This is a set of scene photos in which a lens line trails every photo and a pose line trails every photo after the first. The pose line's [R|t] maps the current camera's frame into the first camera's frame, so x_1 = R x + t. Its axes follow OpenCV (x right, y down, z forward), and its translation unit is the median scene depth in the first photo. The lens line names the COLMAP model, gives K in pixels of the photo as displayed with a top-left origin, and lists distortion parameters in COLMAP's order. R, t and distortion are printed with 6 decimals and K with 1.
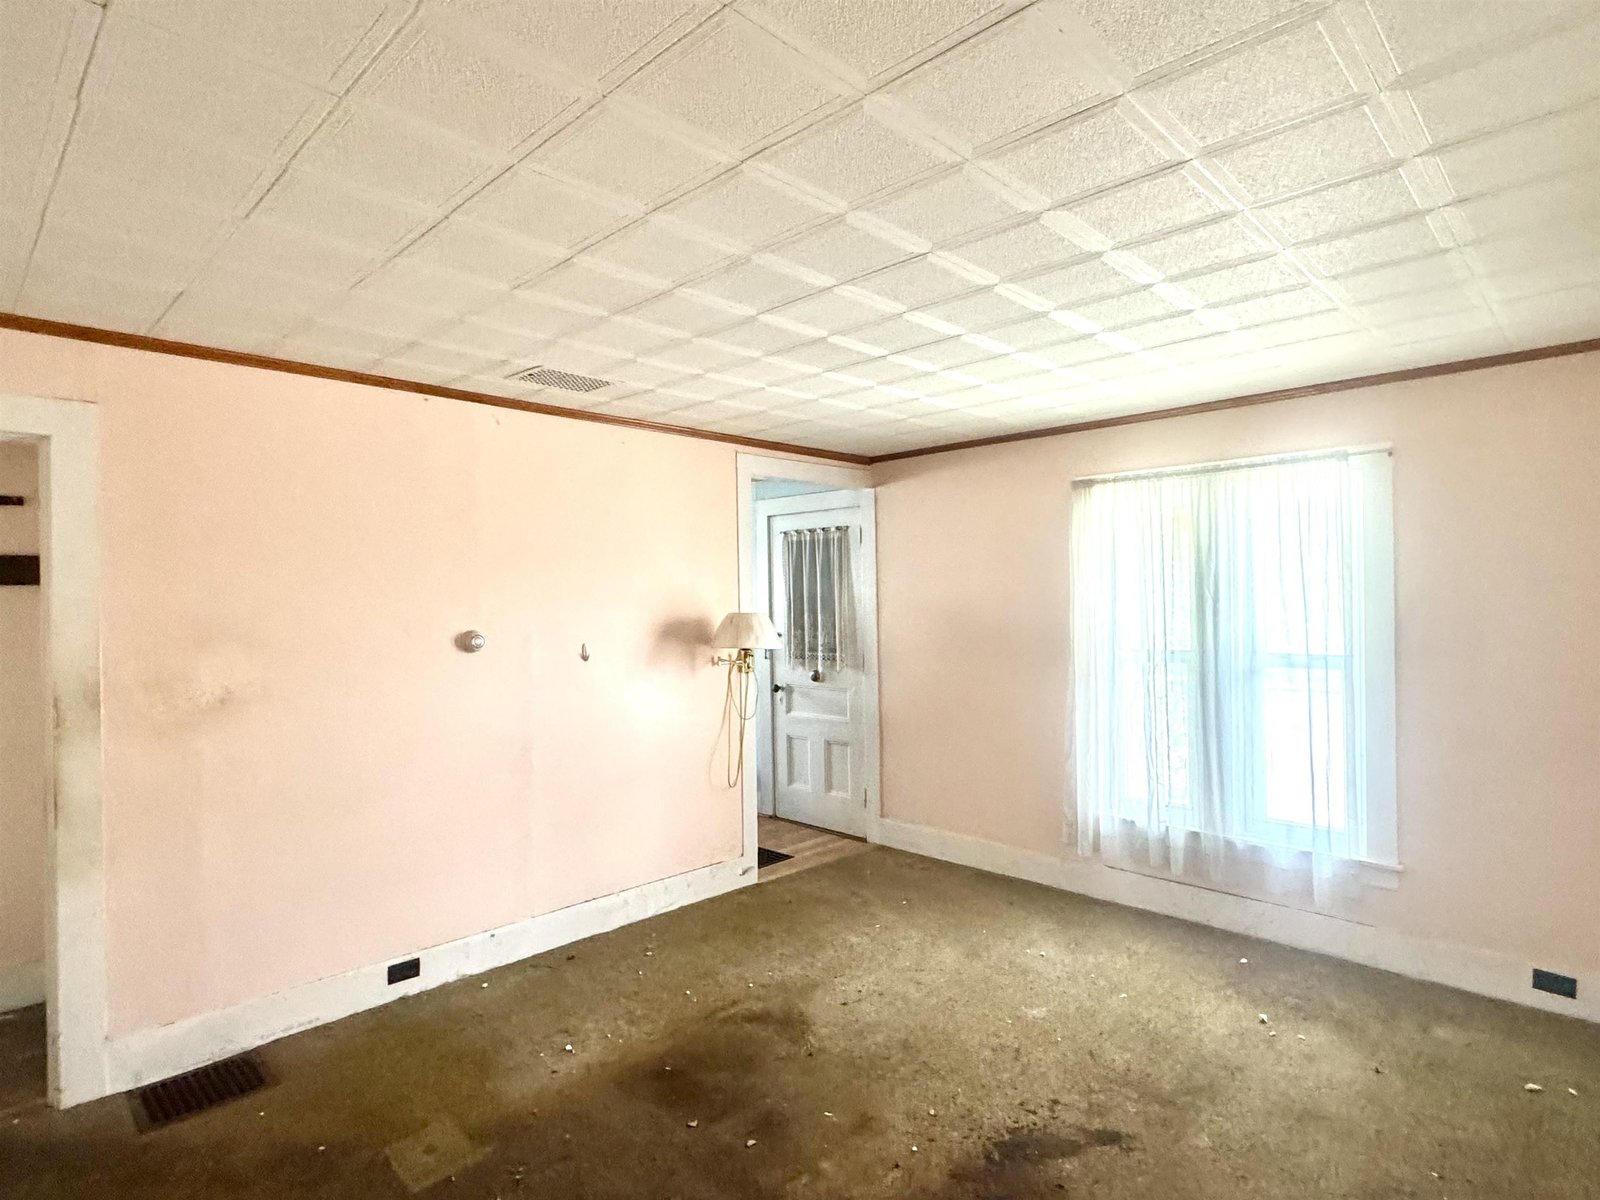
lens RADIAL K [[849.8, 0, 795.6], [0, 849.8, 593.4], [0, 0, 1]] dist [-0.003896, -0.000522]
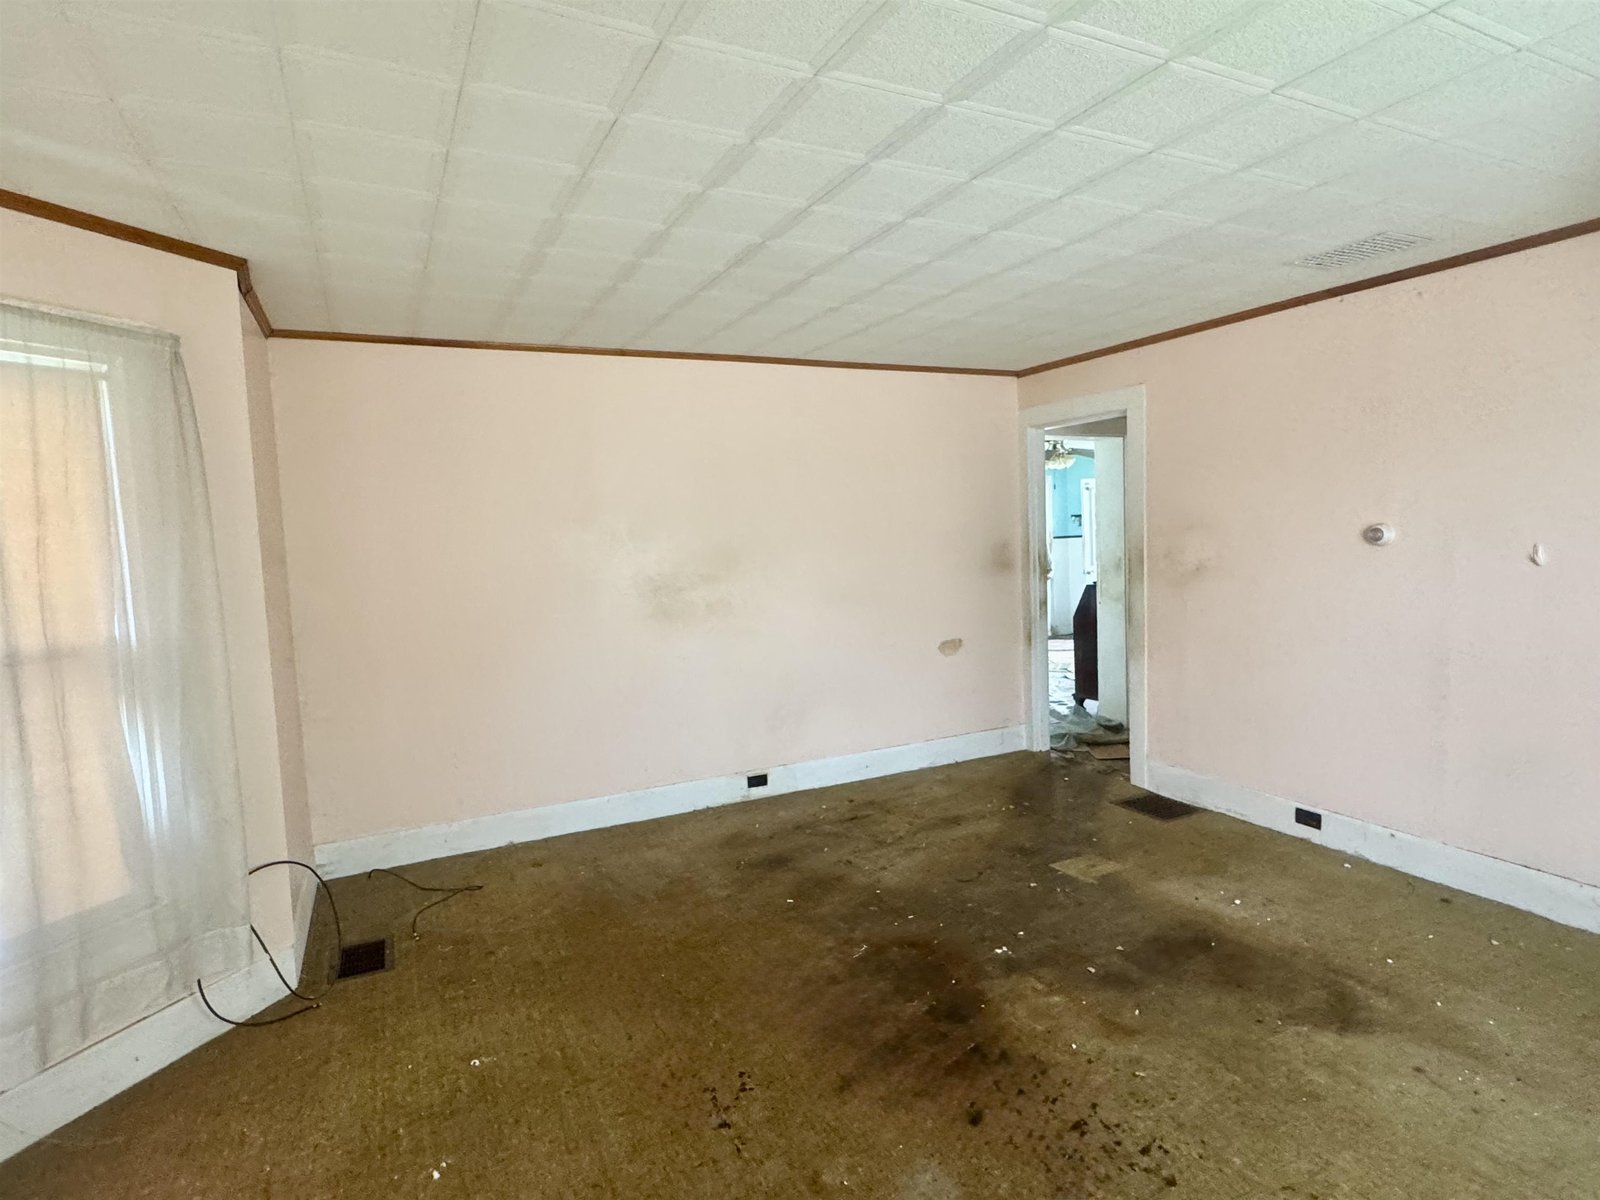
lens RADIAL K [[849.8, 0, 795.6], [0, 849.8, 593.4], [0, 0, 1]] dist [-0.003896, -0.000522]
pose [[-0.326690, 0.102392, -0.939569, 0.923546], [0.051508, 0.994566, 0.090476, 0.001304], [0.943727, -0.018838, -0.330189, 0.824016]]
